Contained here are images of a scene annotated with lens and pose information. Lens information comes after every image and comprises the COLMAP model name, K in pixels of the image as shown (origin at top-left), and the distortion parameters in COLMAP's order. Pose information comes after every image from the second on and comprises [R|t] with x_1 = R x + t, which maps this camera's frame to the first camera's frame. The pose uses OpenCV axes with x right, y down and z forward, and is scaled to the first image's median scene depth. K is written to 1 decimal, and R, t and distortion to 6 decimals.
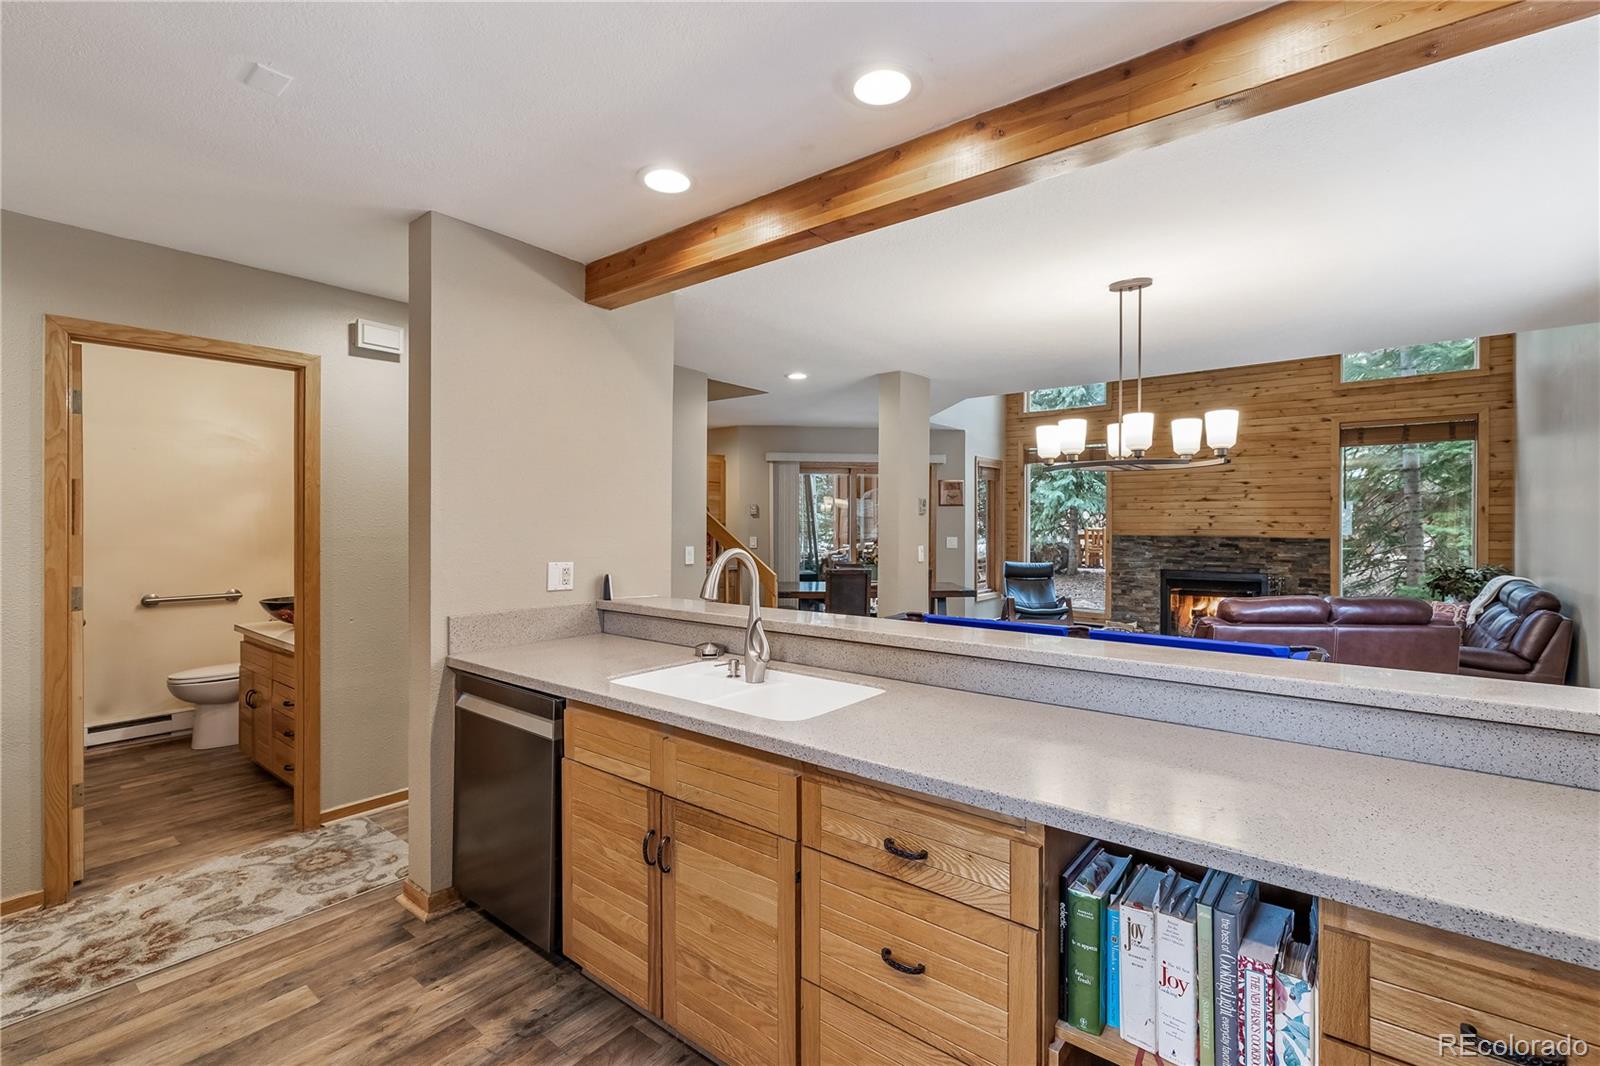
lens RADIAL K [[712.3, 0, 813.6], [0, 712.3, 526.5], [0, 0, 1]] dist [-0.001665, 0.000238]
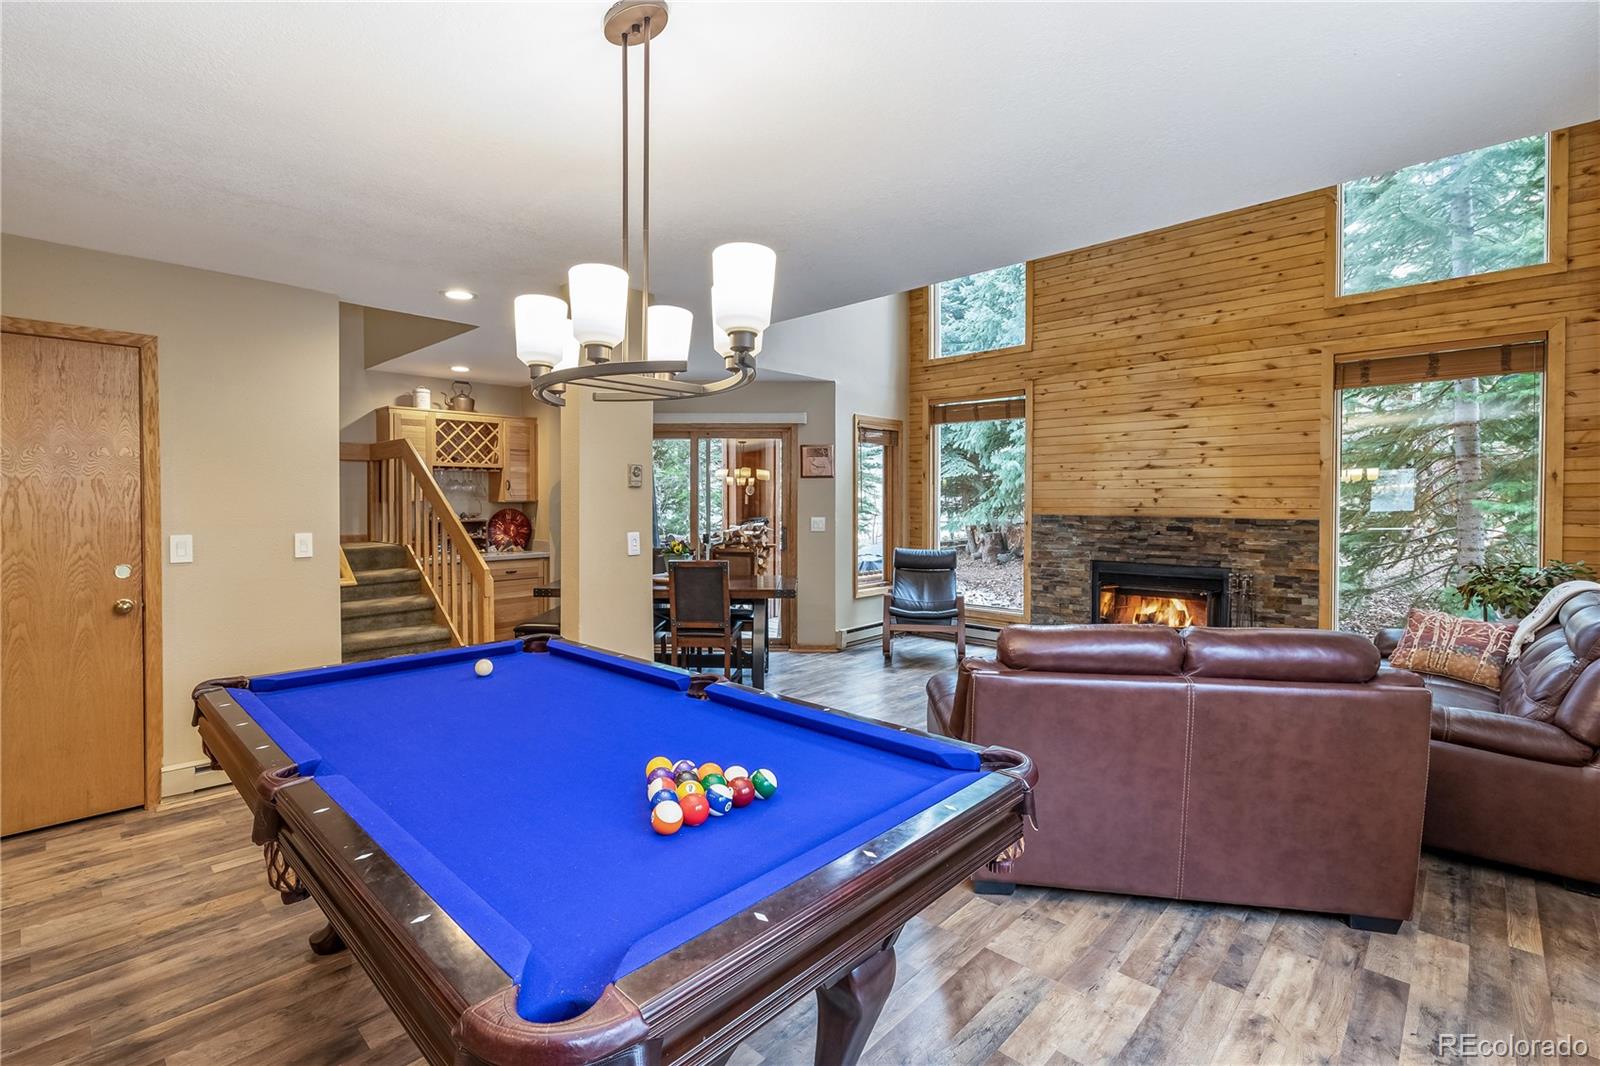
lens RADIAL K [[728.5, 0, 767.2], [0, 728.5, 511.9], [0, 0, 1]] dist [0.001423, 0.000239]
pose [[0.993760, -0.001329, -0.111533, 0.251701], [0.002640, 0.999929, 0.011605, -0.000769], [0.111510, -0.011827, 0.993693, 0.212344]]
